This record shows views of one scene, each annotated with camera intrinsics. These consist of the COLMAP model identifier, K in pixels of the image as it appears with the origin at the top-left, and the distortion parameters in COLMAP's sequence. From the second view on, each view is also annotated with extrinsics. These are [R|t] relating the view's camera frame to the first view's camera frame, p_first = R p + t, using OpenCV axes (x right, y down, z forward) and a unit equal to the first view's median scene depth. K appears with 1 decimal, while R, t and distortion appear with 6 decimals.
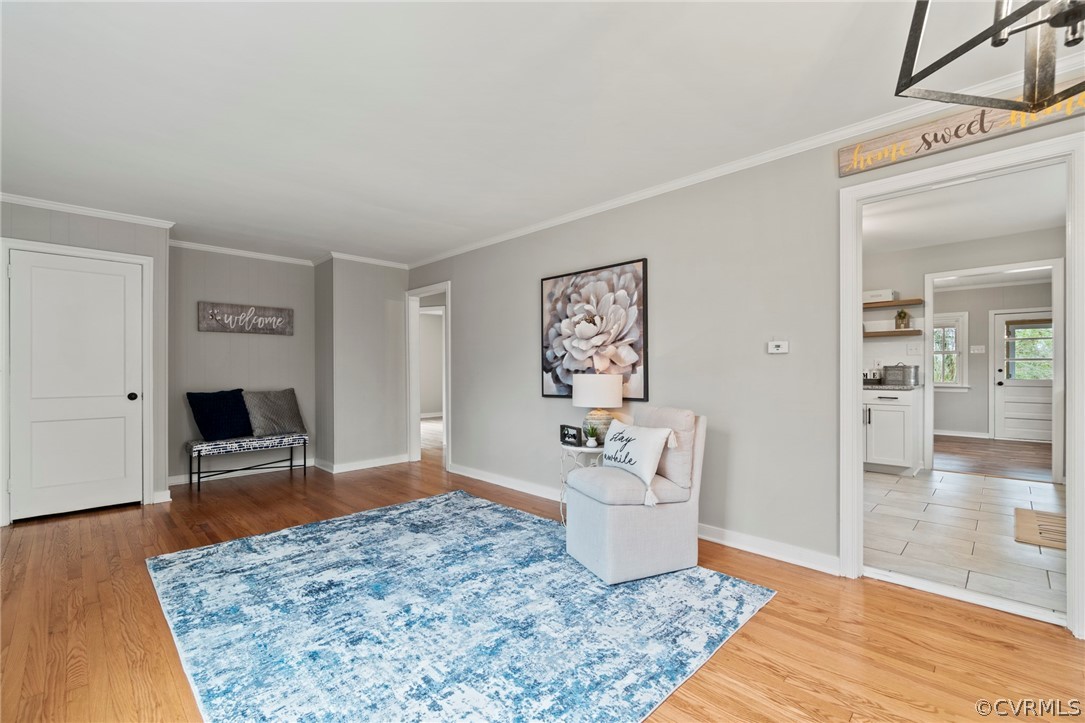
lens RADIAL K [[471.2, 0, 533.7], [0, 471.2, 370.7], [0, 0, 1]] dist [-0.003260, -0.000150]
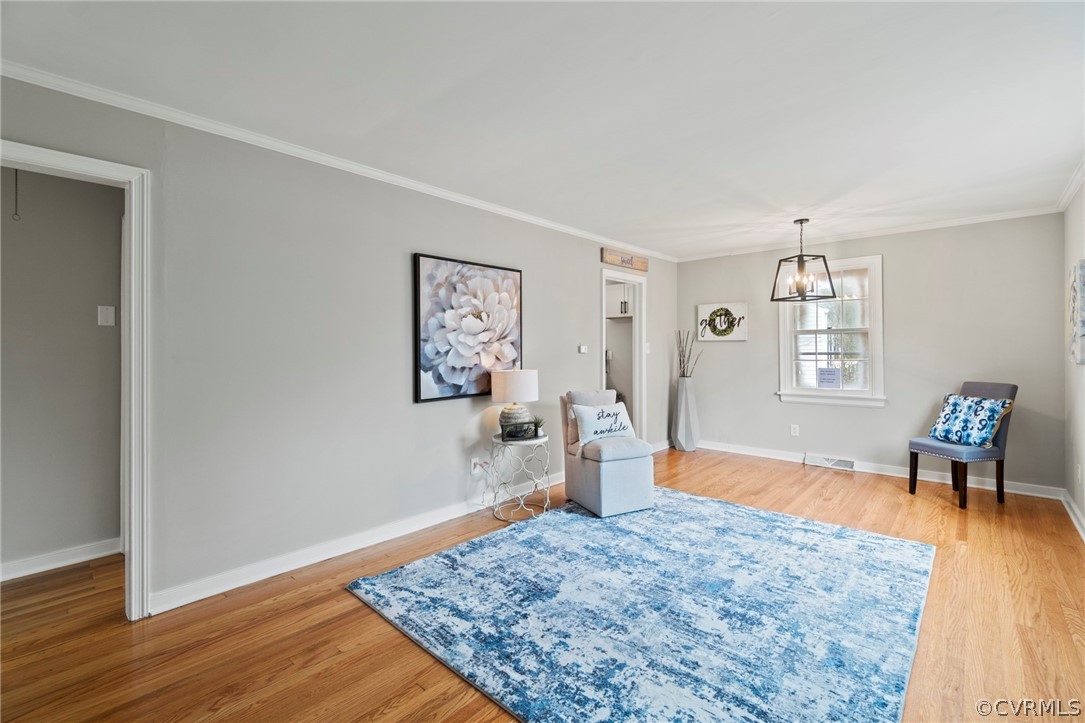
lens RADIAL K [[476.0, 0, 535.9], [0, 476.0, 352.9], [0, 0, 1]] dist [-0.003849, -0.000216]
pose [[-0.050290, -0.000083, 0.998735, -1.005667], [0.007738, 0.999970, 0.000473, -0.034317], [-0.998705, 0.007752, -0.050288, 1.078534]]
